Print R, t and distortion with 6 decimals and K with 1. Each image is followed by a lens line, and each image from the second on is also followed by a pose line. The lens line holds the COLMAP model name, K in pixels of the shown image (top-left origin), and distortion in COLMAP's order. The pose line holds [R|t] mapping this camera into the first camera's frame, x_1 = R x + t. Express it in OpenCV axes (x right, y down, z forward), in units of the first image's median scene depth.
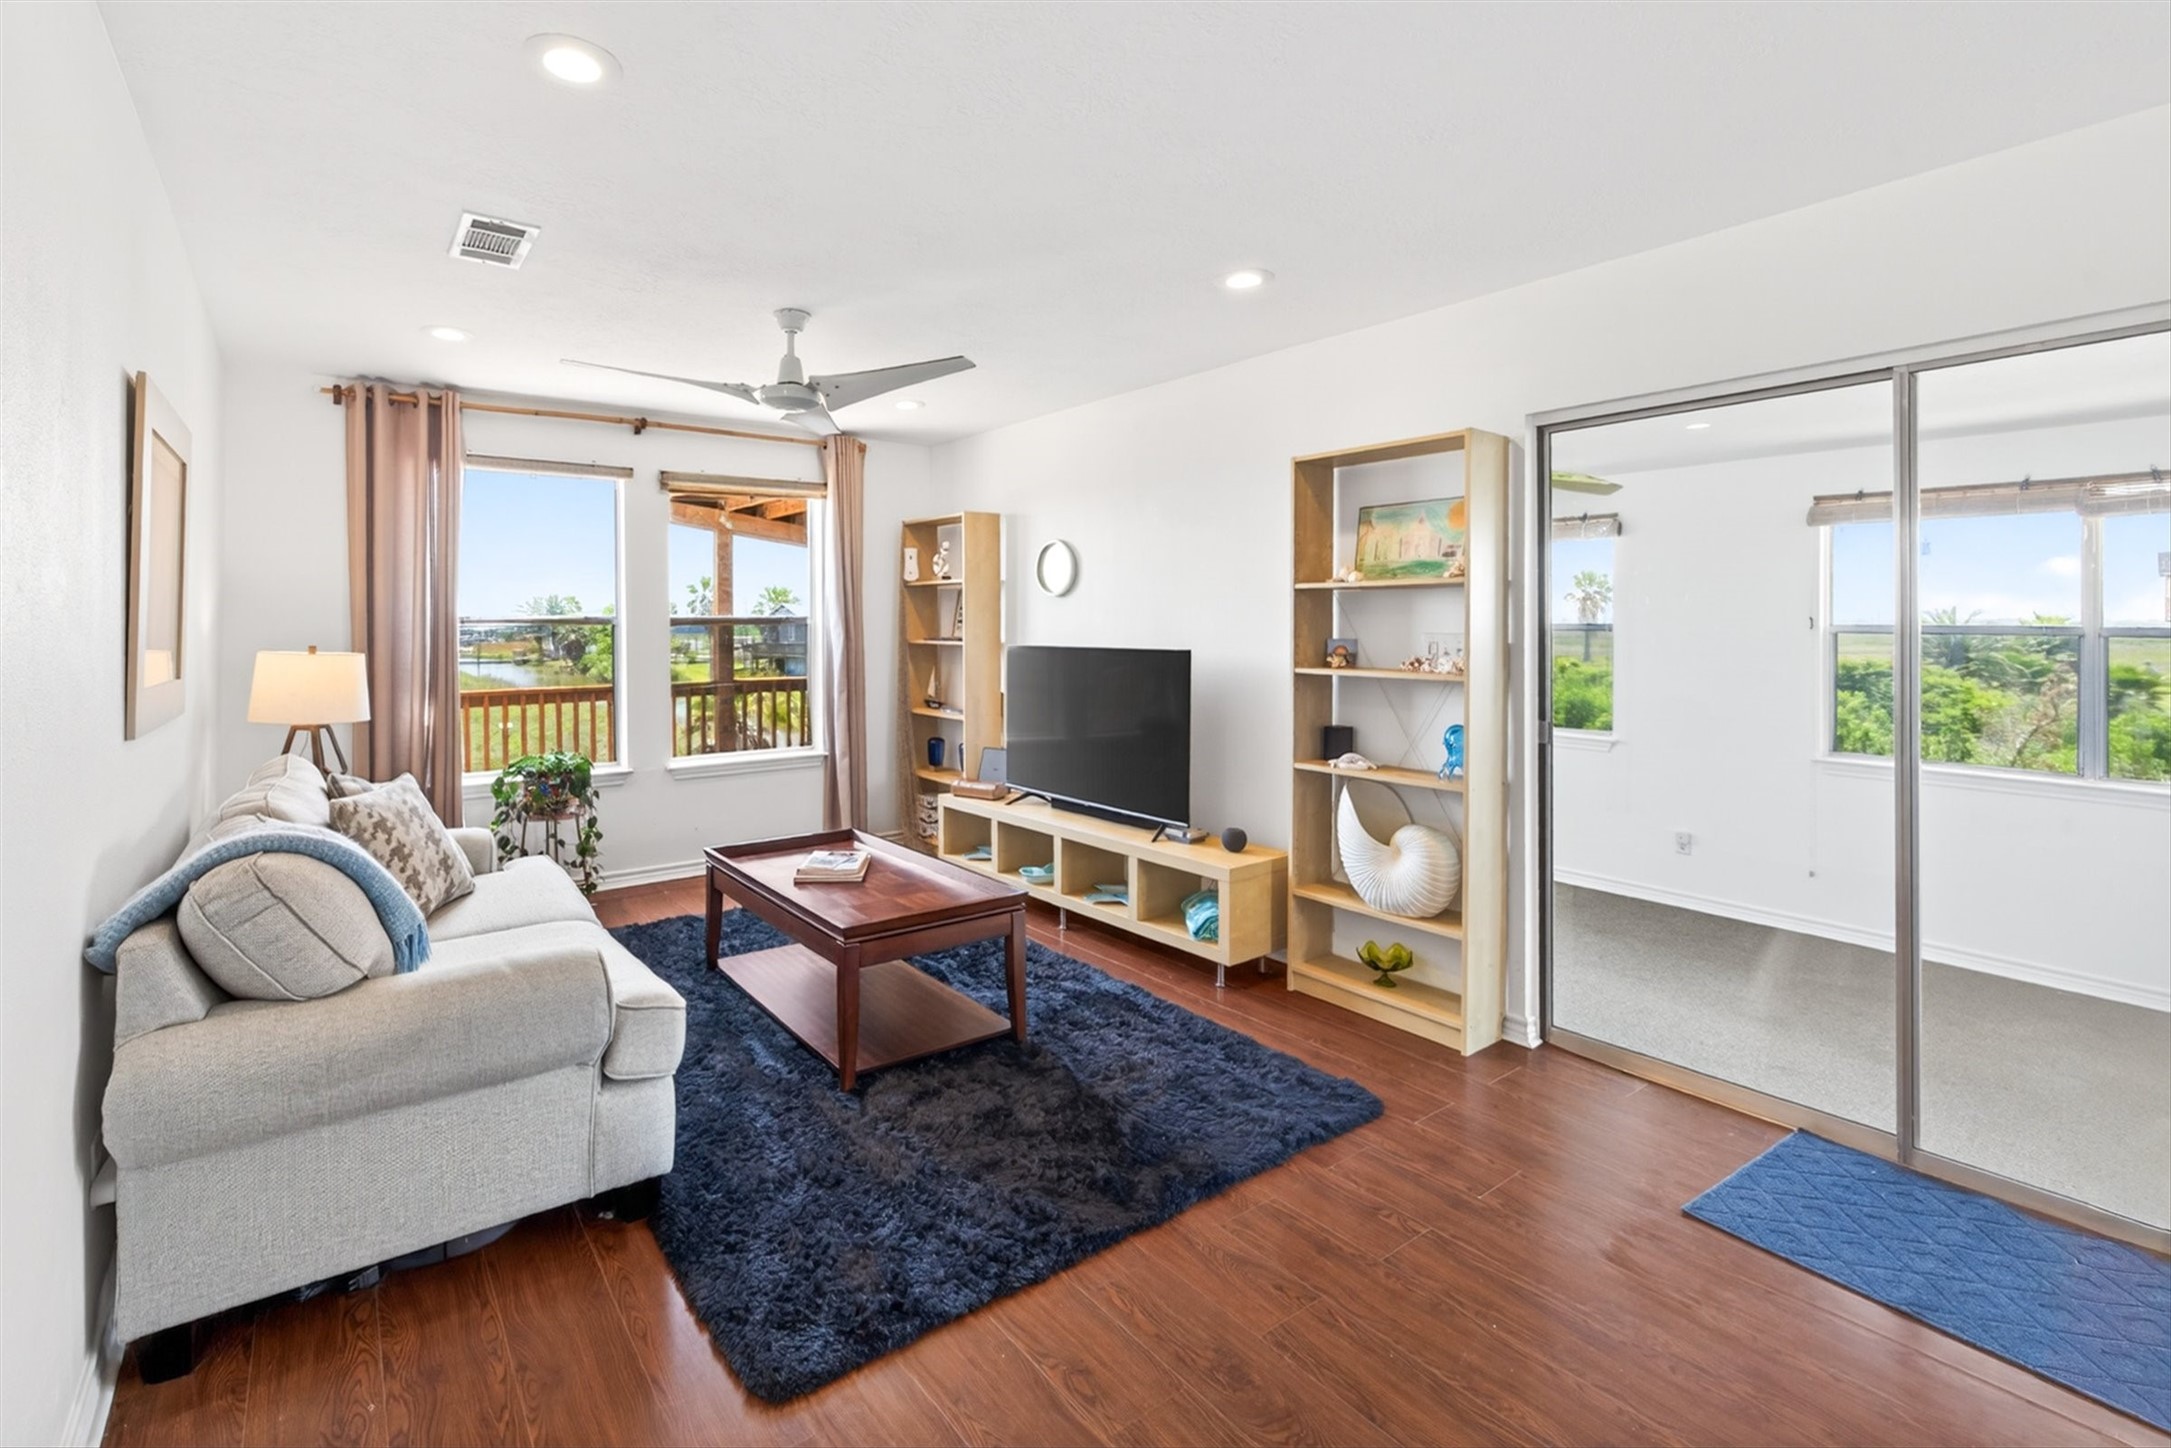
lens RADIAL K [[971.3, 0, 1082.3], [0, 971.3, 629.9], [0, 0, 1]] dist [-0.002337, -0.000140]
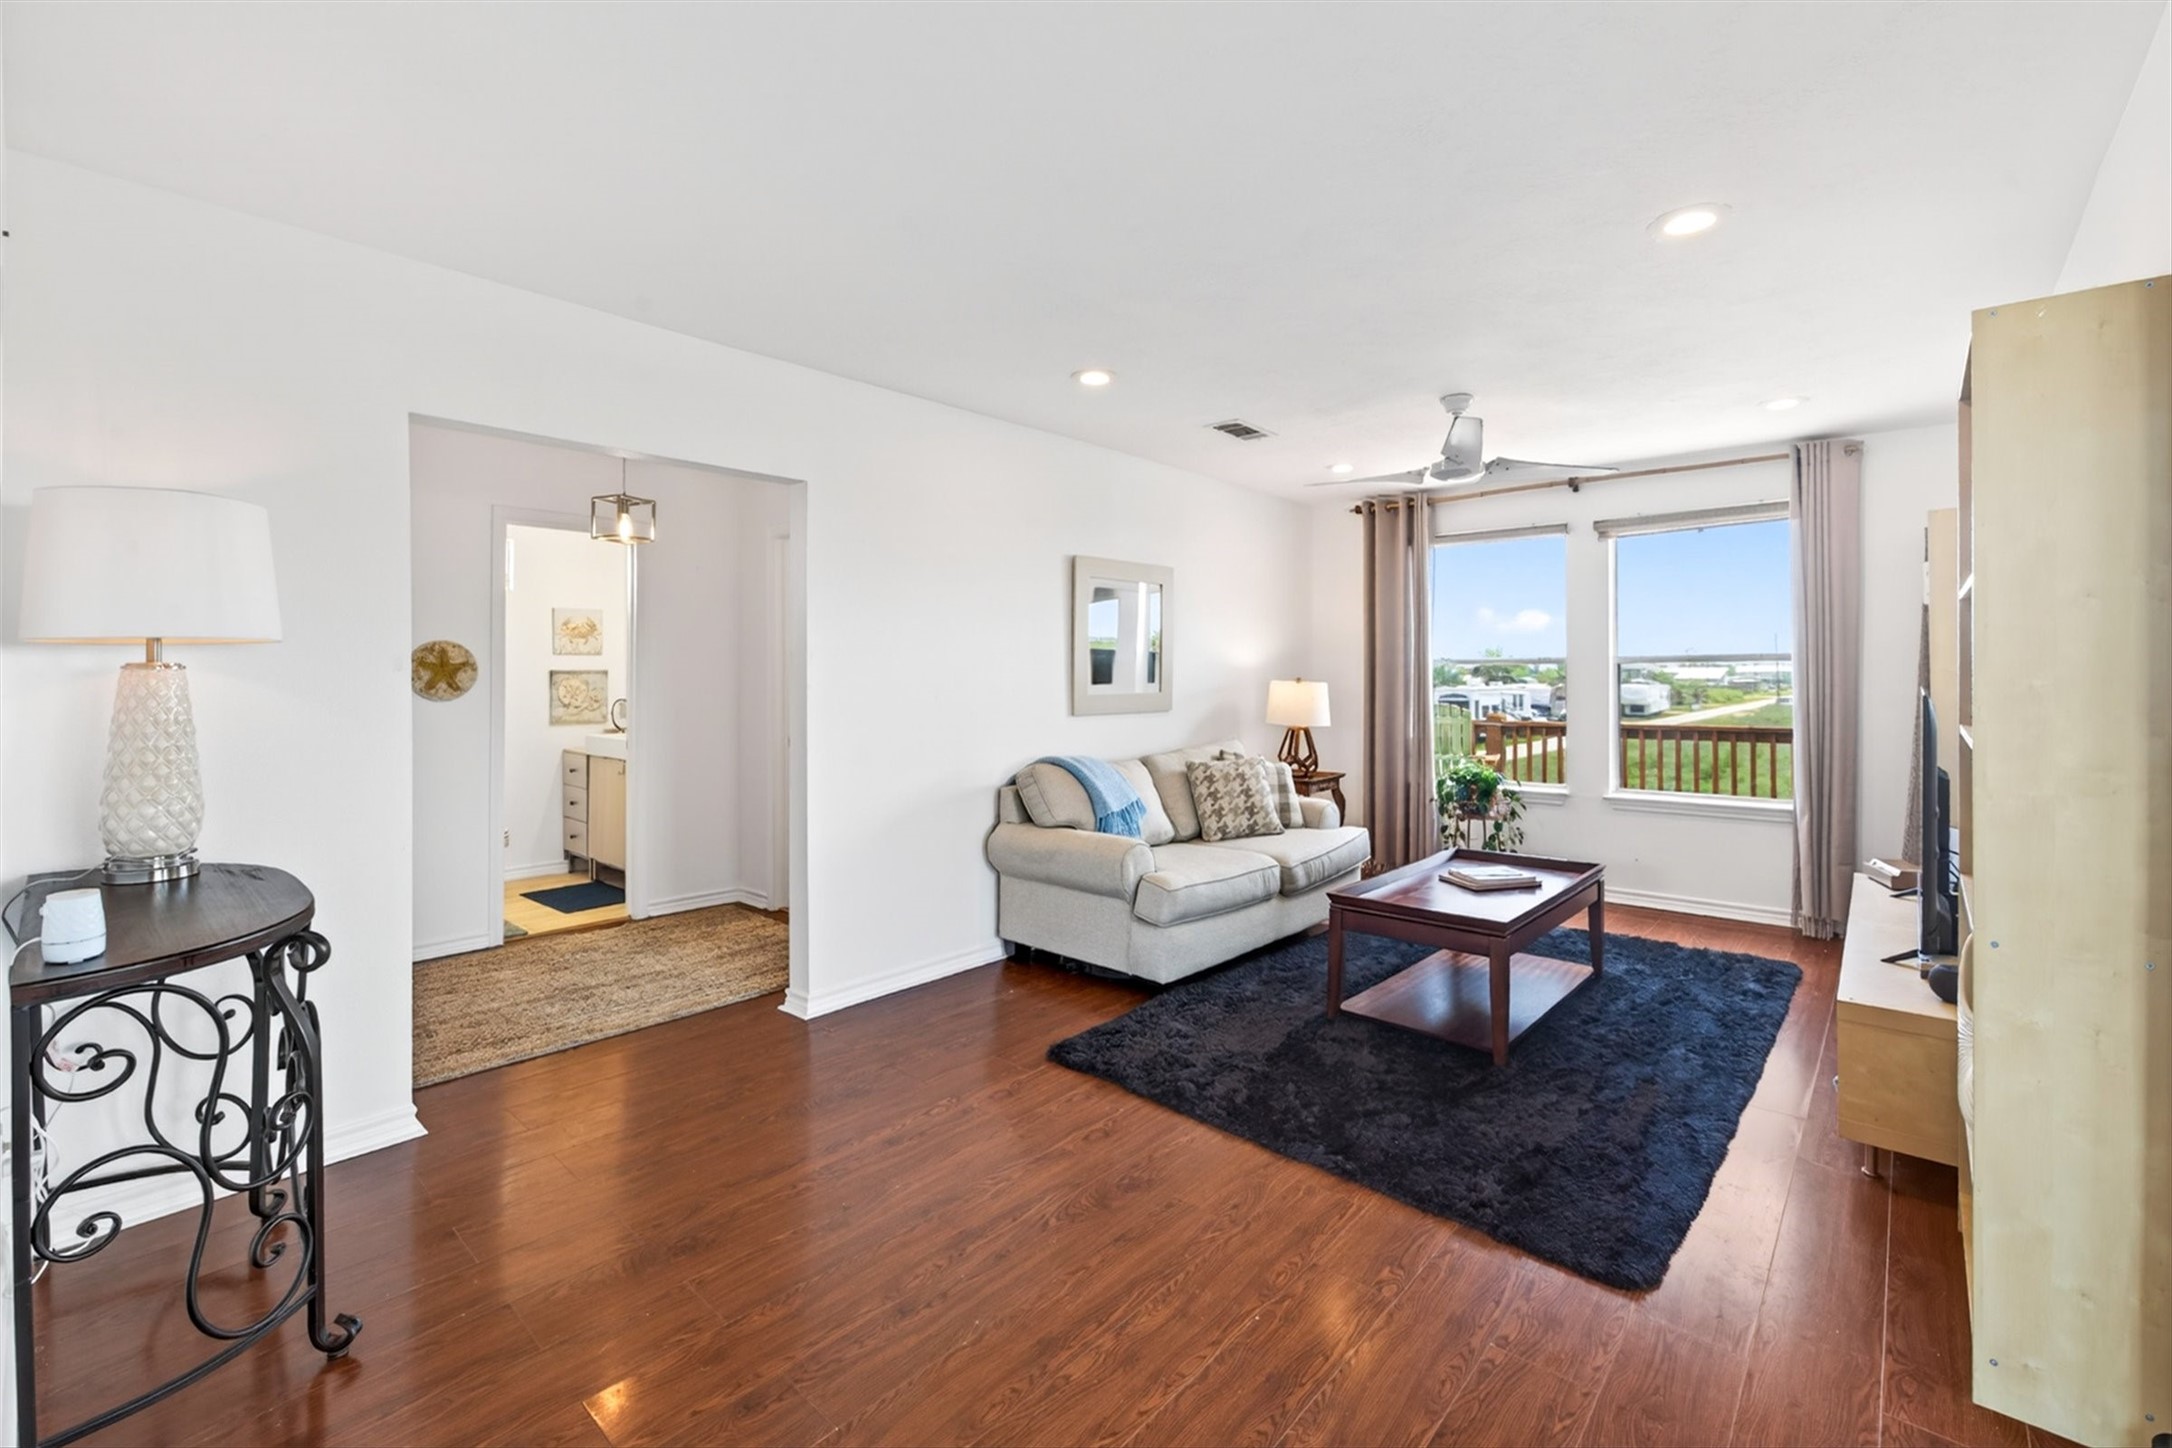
lens RADIAL K [[992.3, 0, 1083.2], [0, 992.3, 672.6], [0, 0, 1]] dist [0.000094, 0.000021]
pose [[0.206201, 0.004347, -0.978500, 0.623973], [-0.001803, 0.999990, 0.004062, 0.001733], [0.978508, 0.000927, 0.206207, 0.251253]]
